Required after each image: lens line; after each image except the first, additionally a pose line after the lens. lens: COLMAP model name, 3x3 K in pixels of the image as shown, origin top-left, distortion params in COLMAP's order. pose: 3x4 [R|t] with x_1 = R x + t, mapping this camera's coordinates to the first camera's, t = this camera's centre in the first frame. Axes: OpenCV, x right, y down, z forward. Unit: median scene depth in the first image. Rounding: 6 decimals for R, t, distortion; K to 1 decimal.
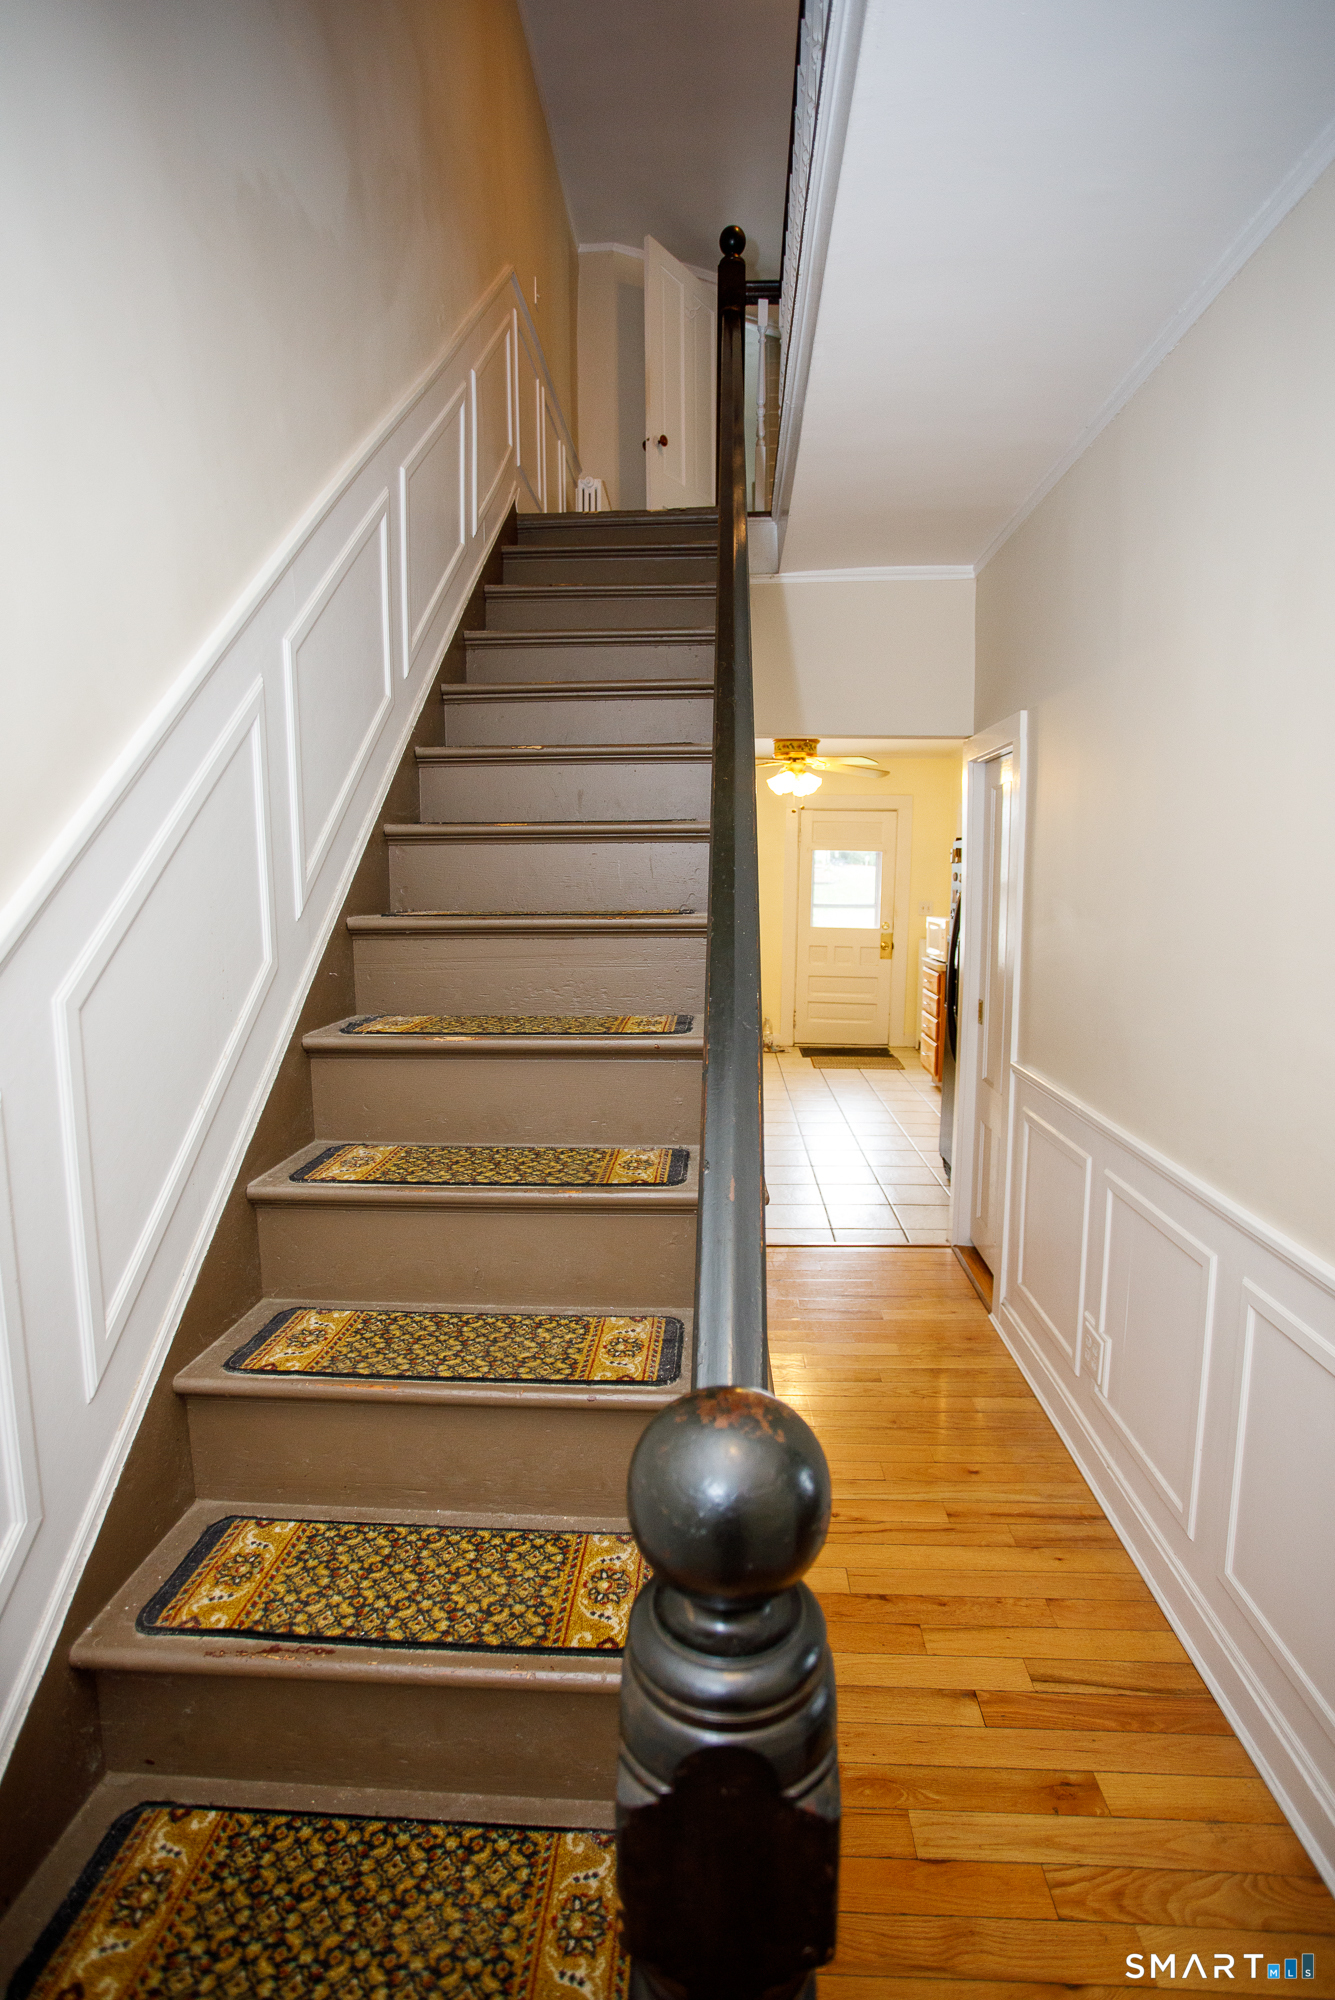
lens RADIAL K [[985.6, 0, 667.5], [0, 985.6, 1000.0], [0, 0, 1]] dist [-0.083518, 0.036501]
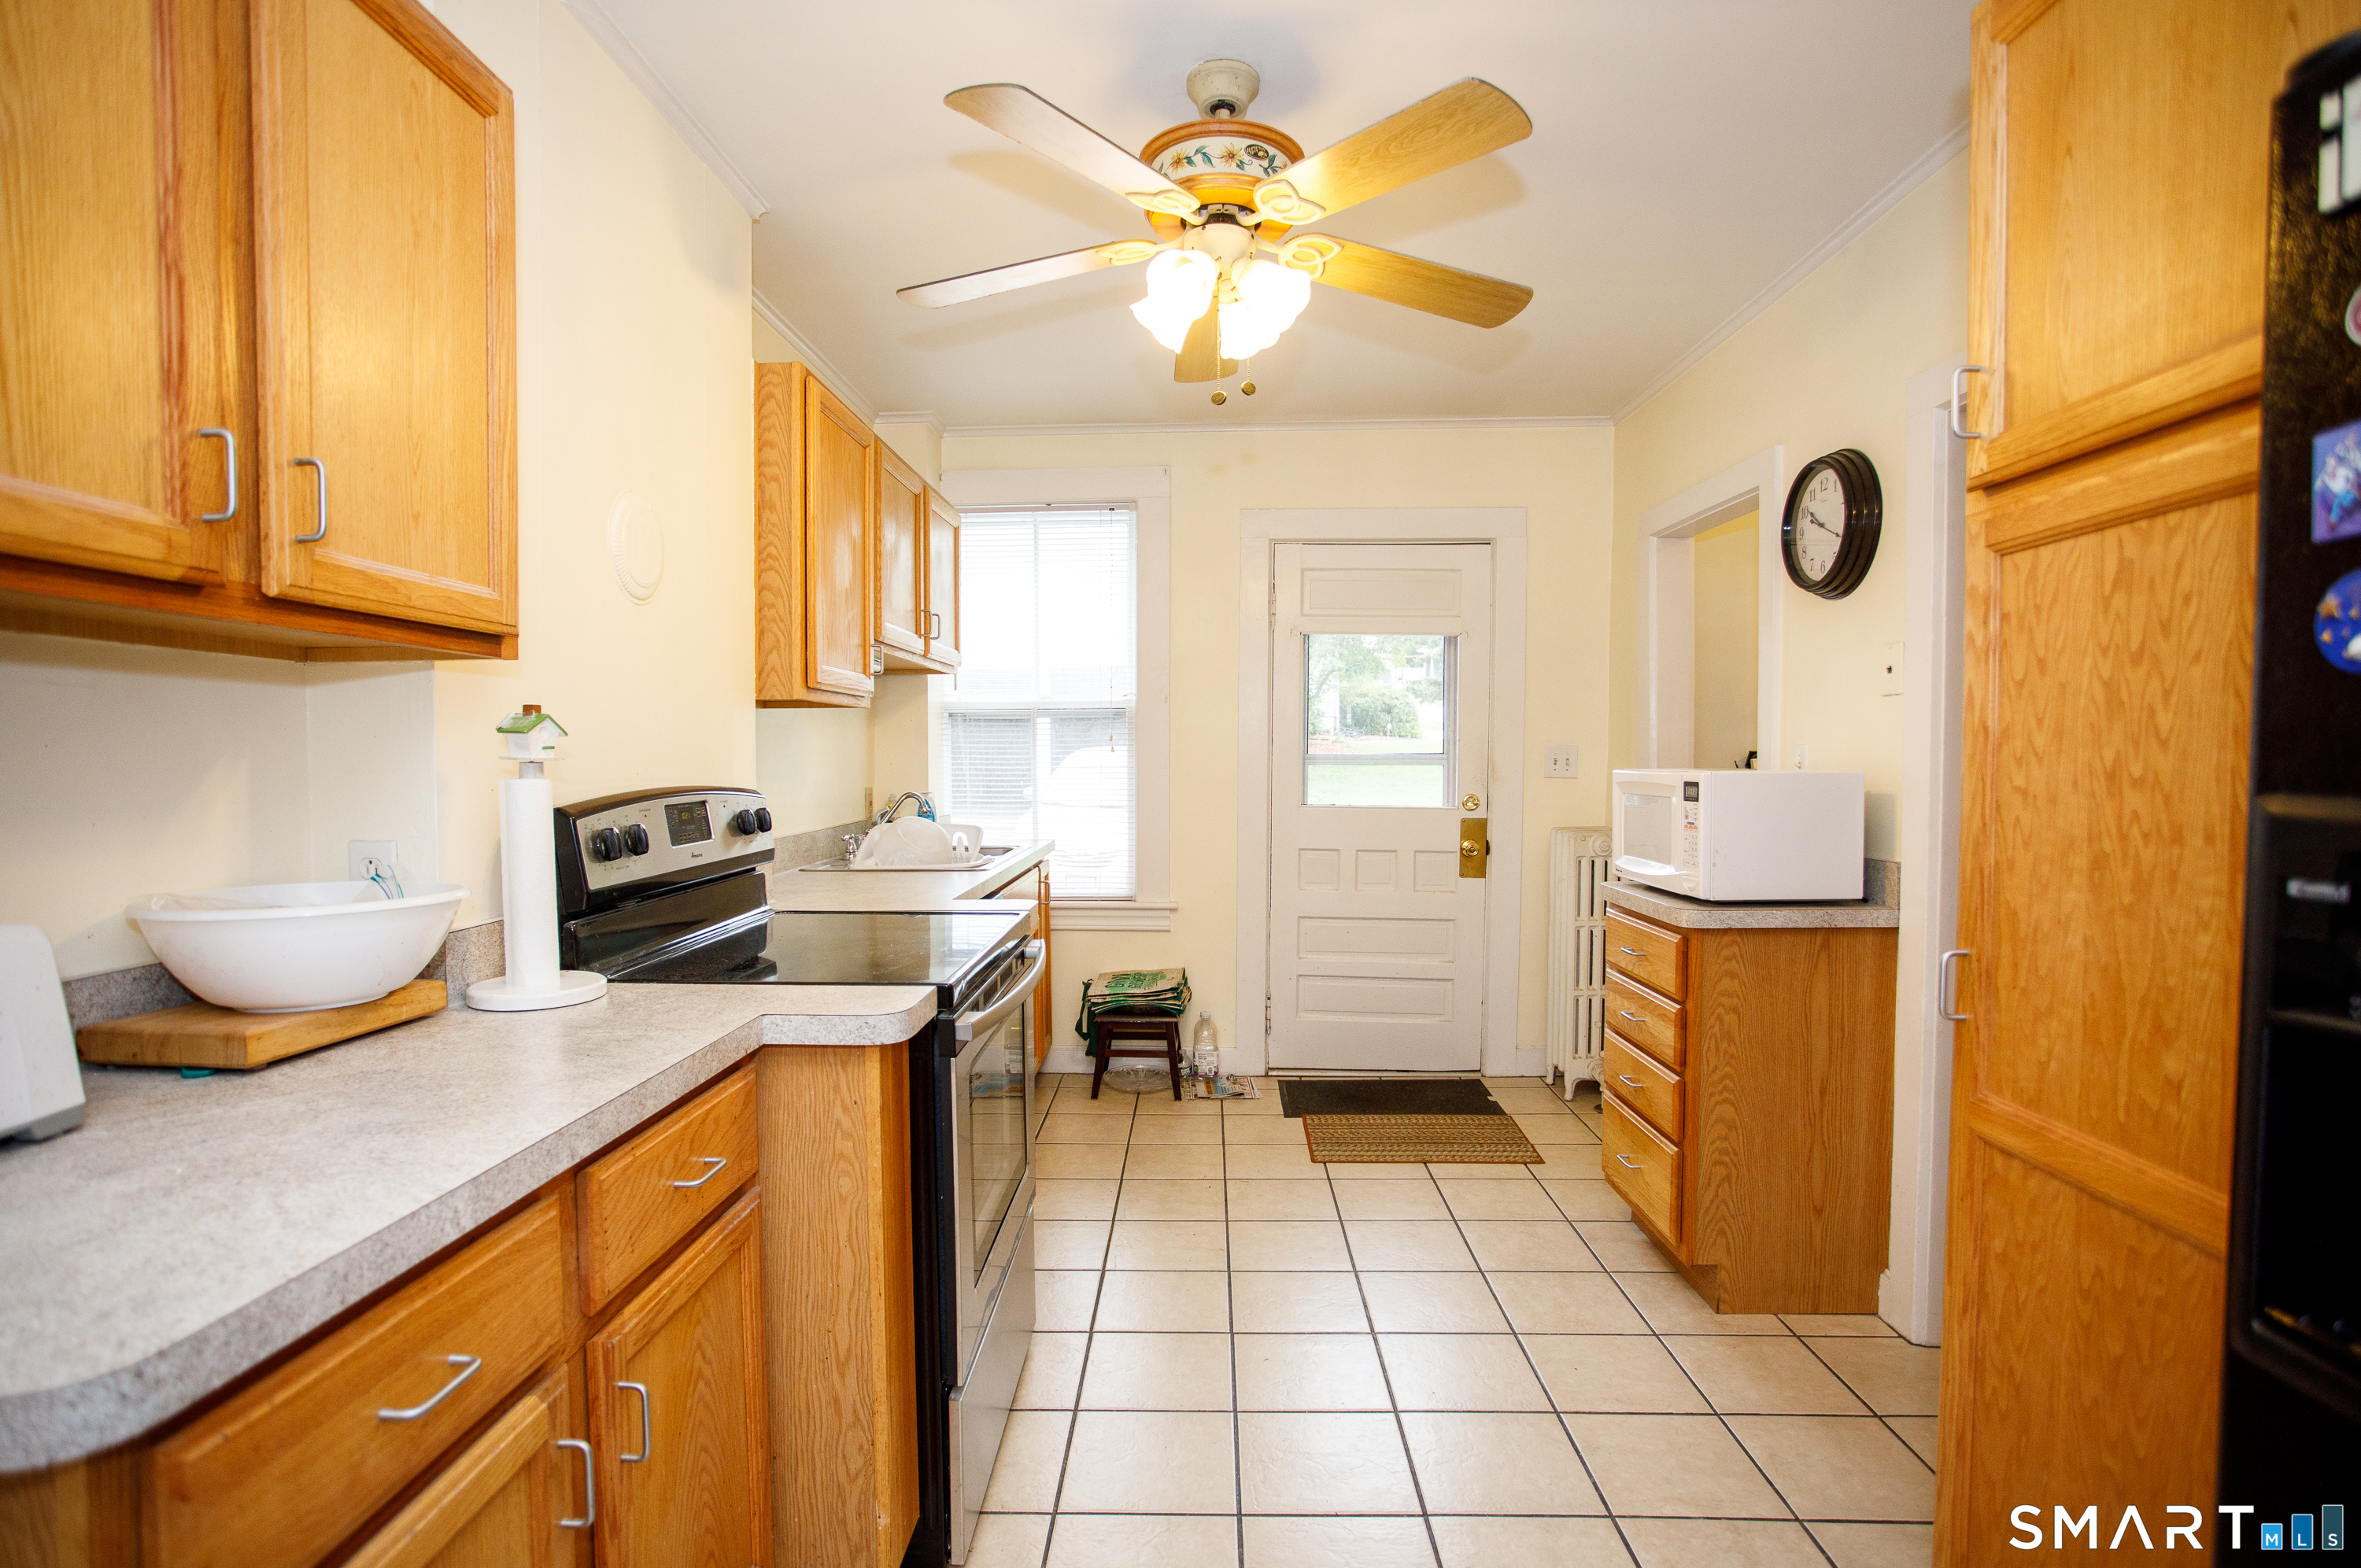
lens RADIAL K [[1163.4, 0, 1180.5], [0, 1163.4, 784.0], [0, 0, 1]] dist [-0.083518, 0.036501]
pose [[0.999672, -0.000655, 0.025606, 0.078725], [0.003384, 0.994288, -0.106679, -0.028701], [-0.025390, 0.106730, 0.993964, 0.484797]]
